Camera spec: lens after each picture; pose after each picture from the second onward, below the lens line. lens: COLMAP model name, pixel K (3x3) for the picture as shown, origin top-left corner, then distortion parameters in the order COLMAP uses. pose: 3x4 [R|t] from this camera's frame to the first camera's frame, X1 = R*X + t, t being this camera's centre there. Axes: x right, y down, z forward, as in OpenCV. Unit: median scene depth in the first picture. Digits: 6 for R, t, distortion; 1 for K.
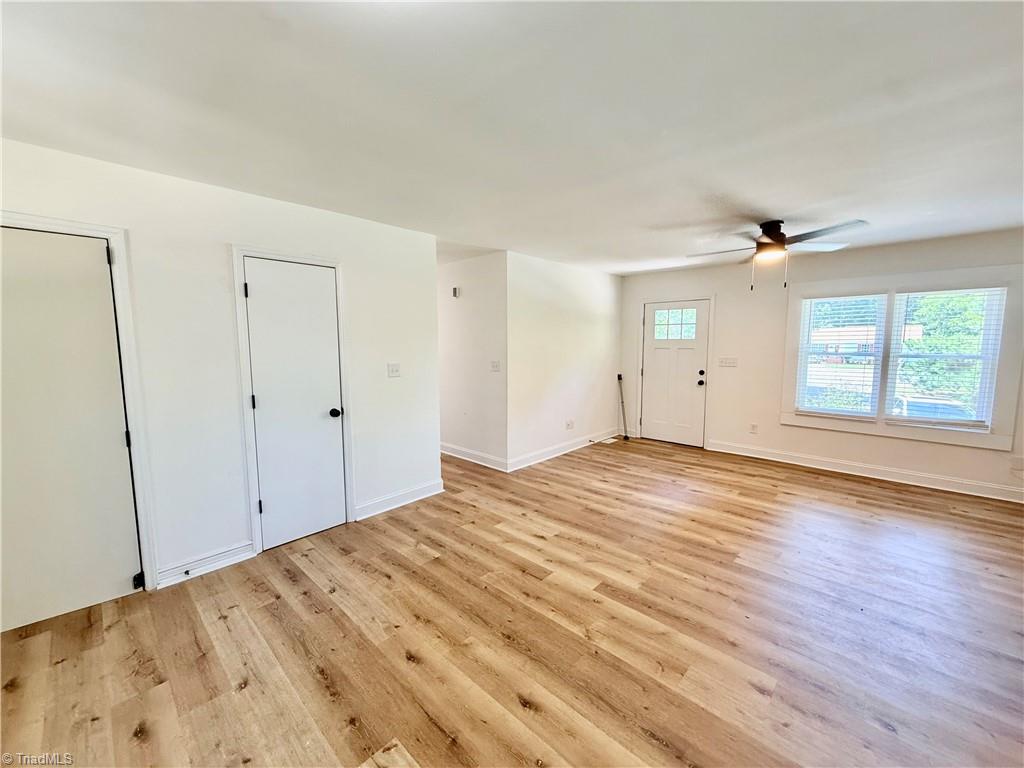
lens RADIAL K [[407.4, 0, 512.0], [0, 407.4, 383.3], [0, 0, 1]] dist [-0.002515, -0.000164]
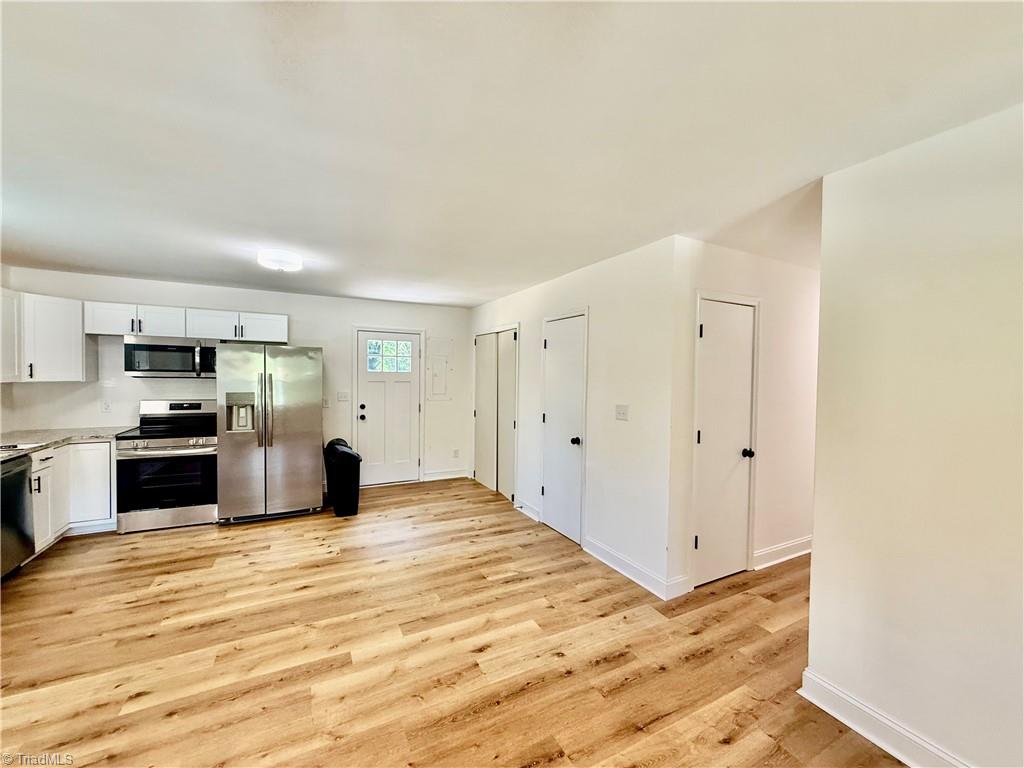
lens RADIAL K [[407.4, 0, 511.9], [0, 407.4, 383.0], [0, 0, 1]] dist [-0.002515, -0.000164]
pose [[-0.332836, 0.019363, -0.942786, 0.832677], [-0.111511, 0.991966, 0.059740, -0.161597], [0.936368, 0.125015, -0.328003, 1.411318]]
